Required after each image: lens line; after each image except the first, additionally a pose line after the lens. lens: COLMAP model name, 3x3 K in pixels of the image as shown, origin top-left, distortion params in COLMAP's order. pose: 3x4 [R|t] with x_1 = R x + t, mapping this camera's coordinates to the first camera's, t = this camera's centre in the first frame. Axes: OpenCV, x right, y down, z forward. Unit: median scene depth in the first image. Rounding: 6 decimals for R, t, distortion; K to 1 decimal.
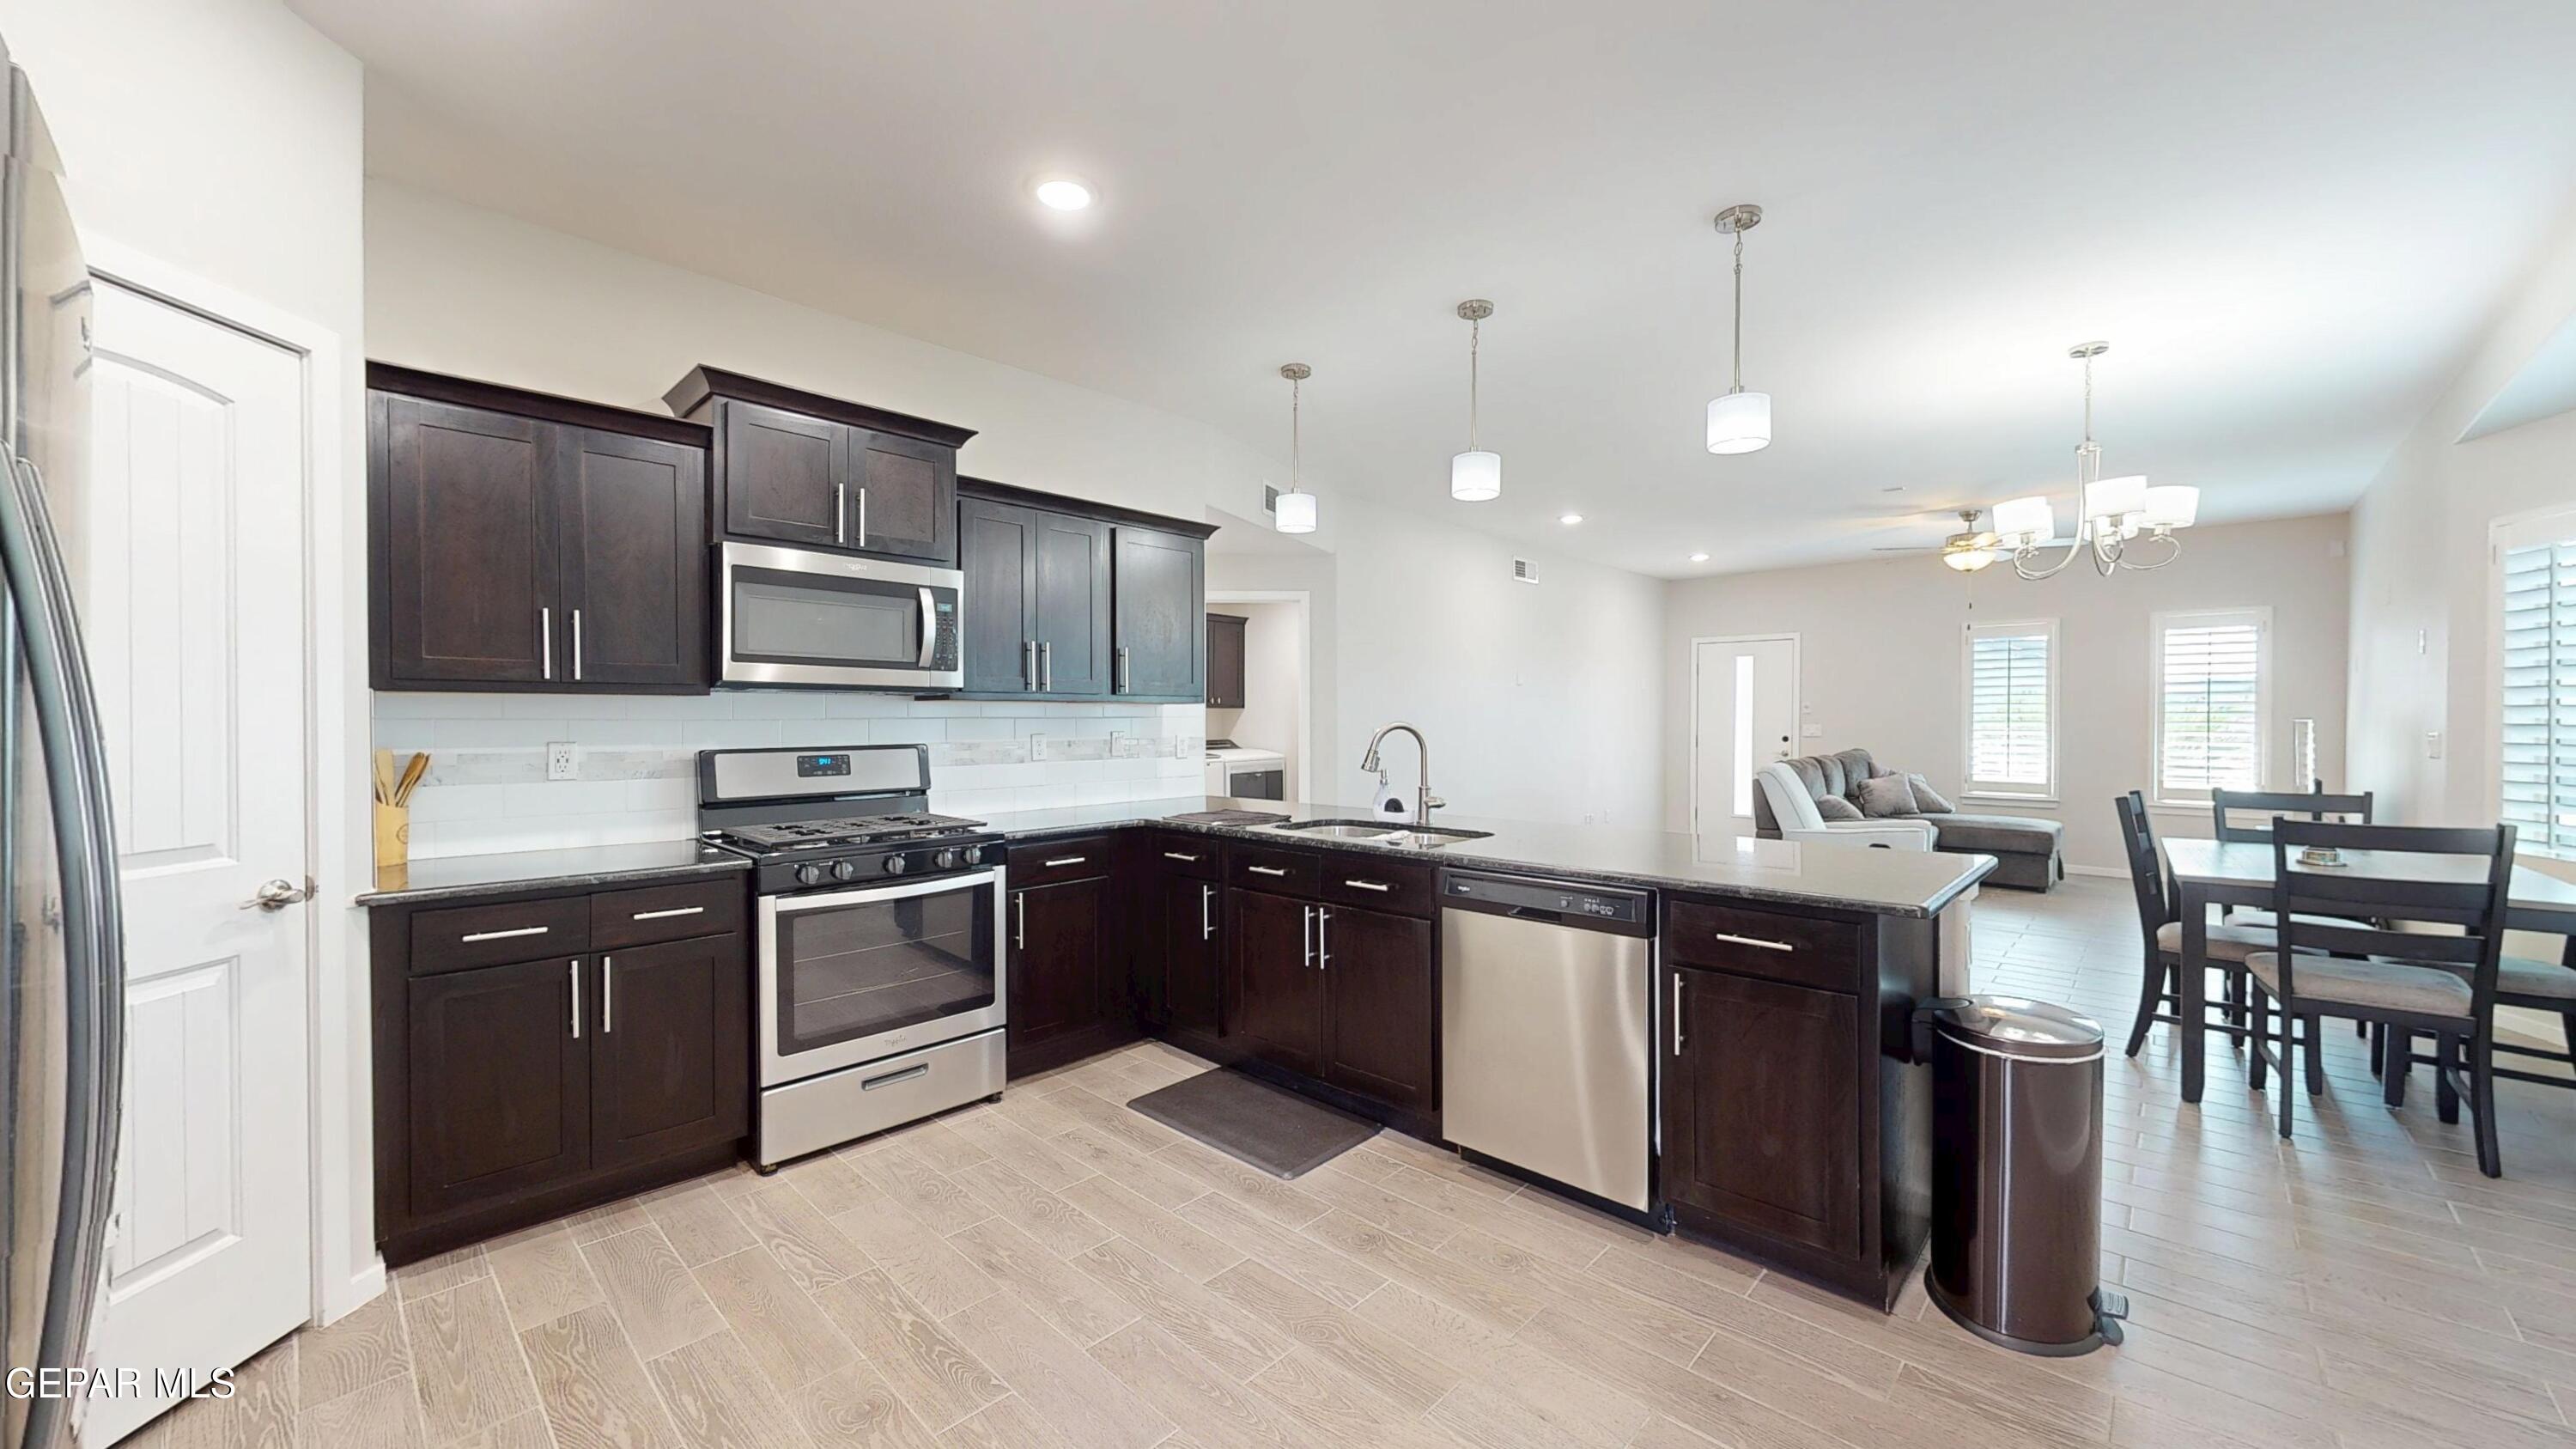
lens RADIAL K [[944.8, 0, 1287.8], [0, 944.8, 725.7], [0, 0, 1]] dist [-0.000357, -0.000239]
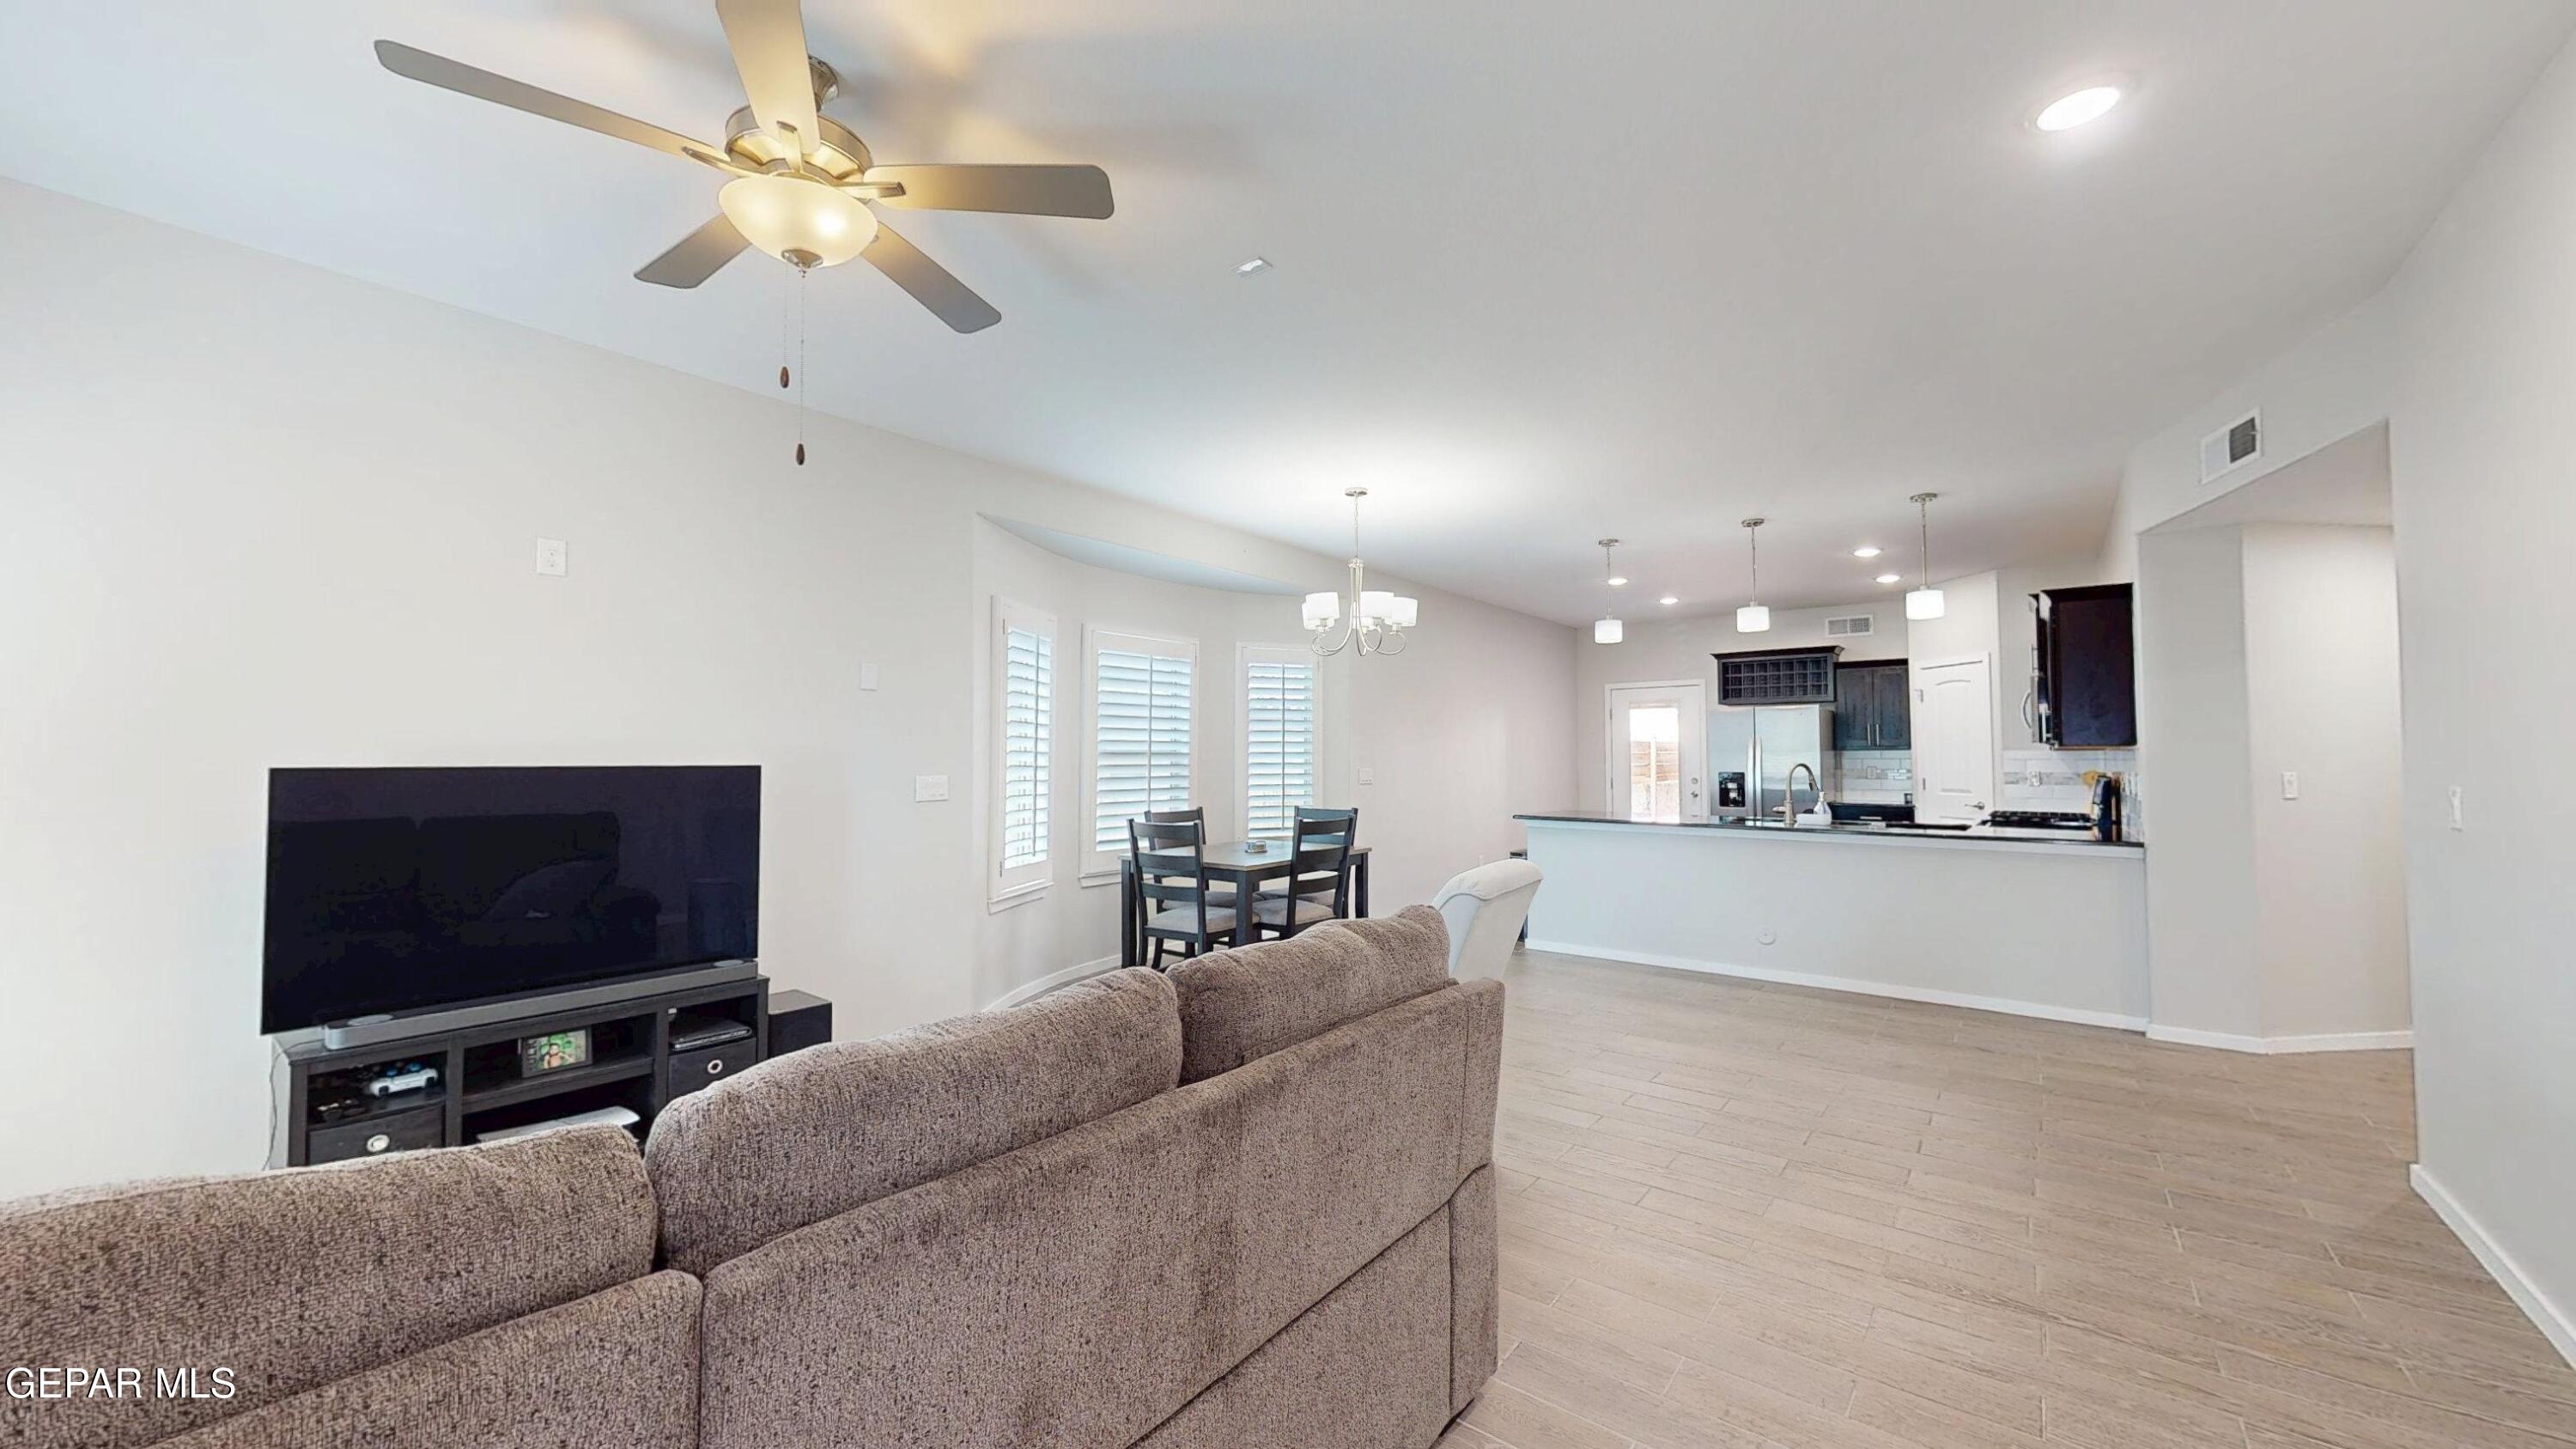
lens RADIAL K [[944.8, 0, 1287.8], [0, 944.8, 725.7], [0, 0, 1]] dist [-0.000357, -0.000239]
pose [[-0.995695, -0.001809, -0.092677, 1.236924], [0.000860, 0.999586, -0.028754, -0.022000], [0.092691, -0.028710, -0.995281, 2.706563]]
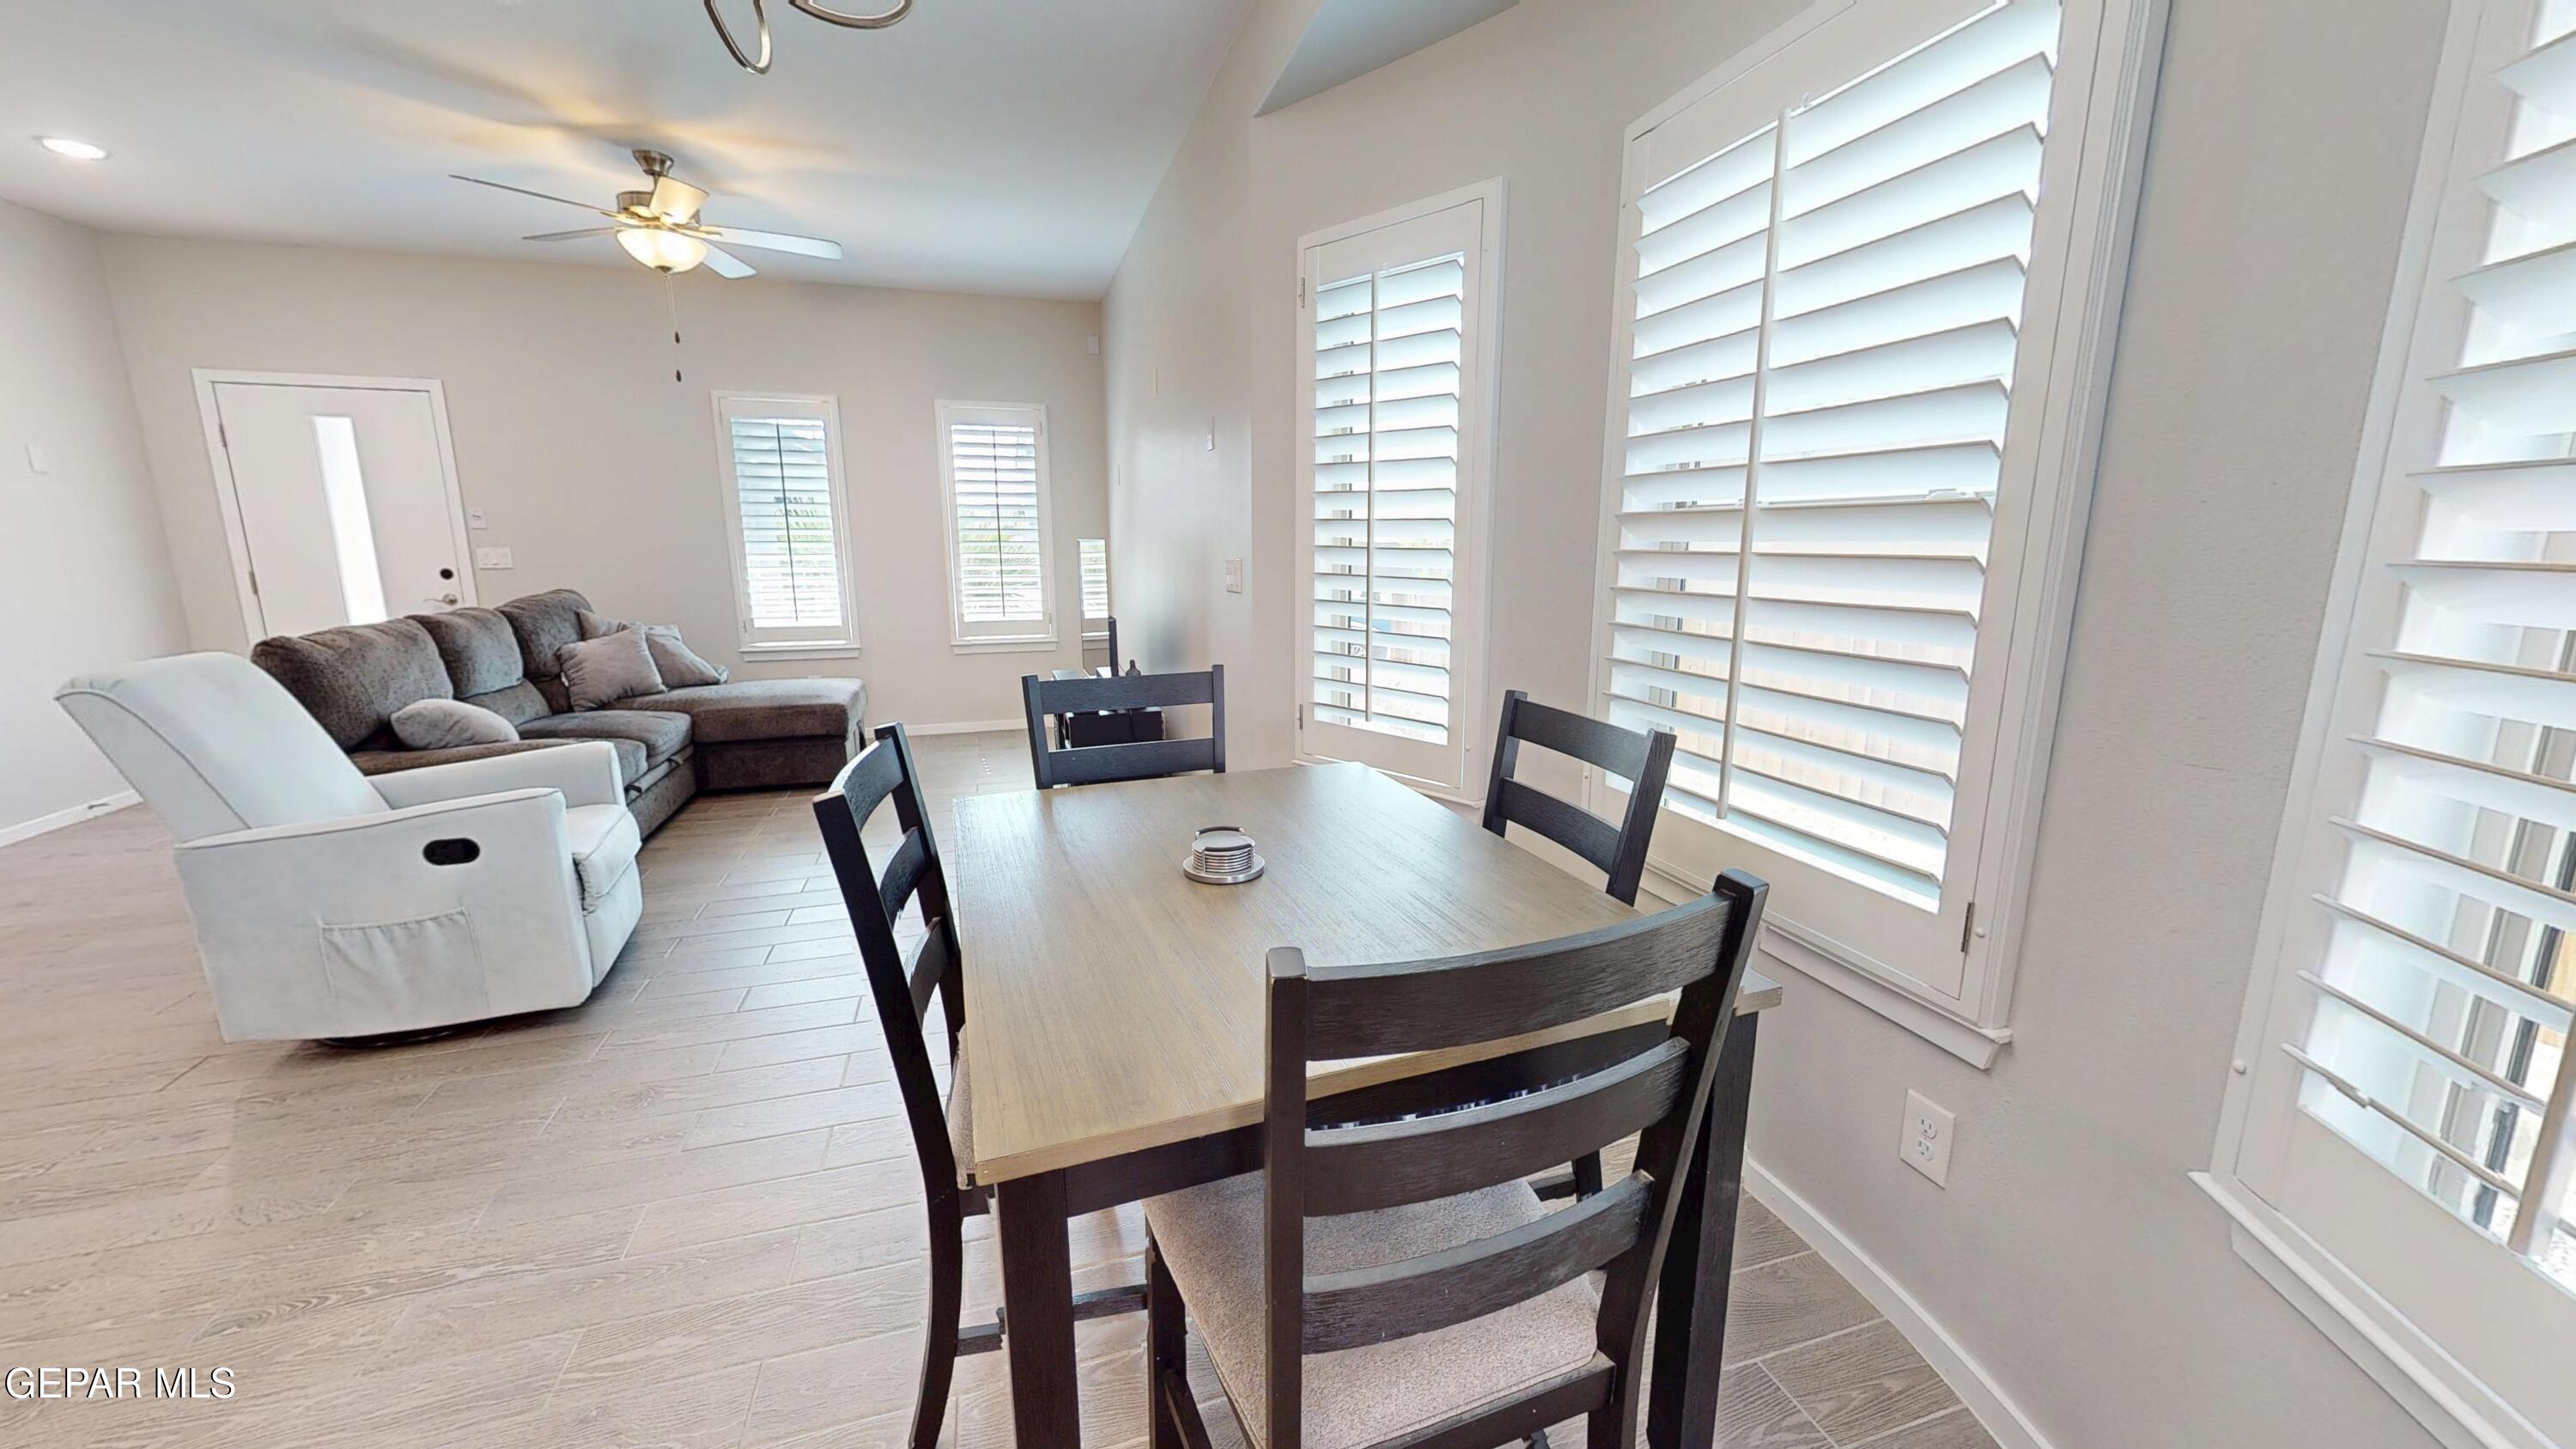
lens RADIAL K [[944.8, 0, 1287.8], [0, 944.8, 725.7], [0, 0, 1]] dist [-0.000357, -0.000239]
pose [[0.480672, -0.171649, 0.859937, 0.763599], [0.005894, 0.981265, 0.192573, -0.008099], [-0.876881, -0.087496, 0.472678, 0.797438]]
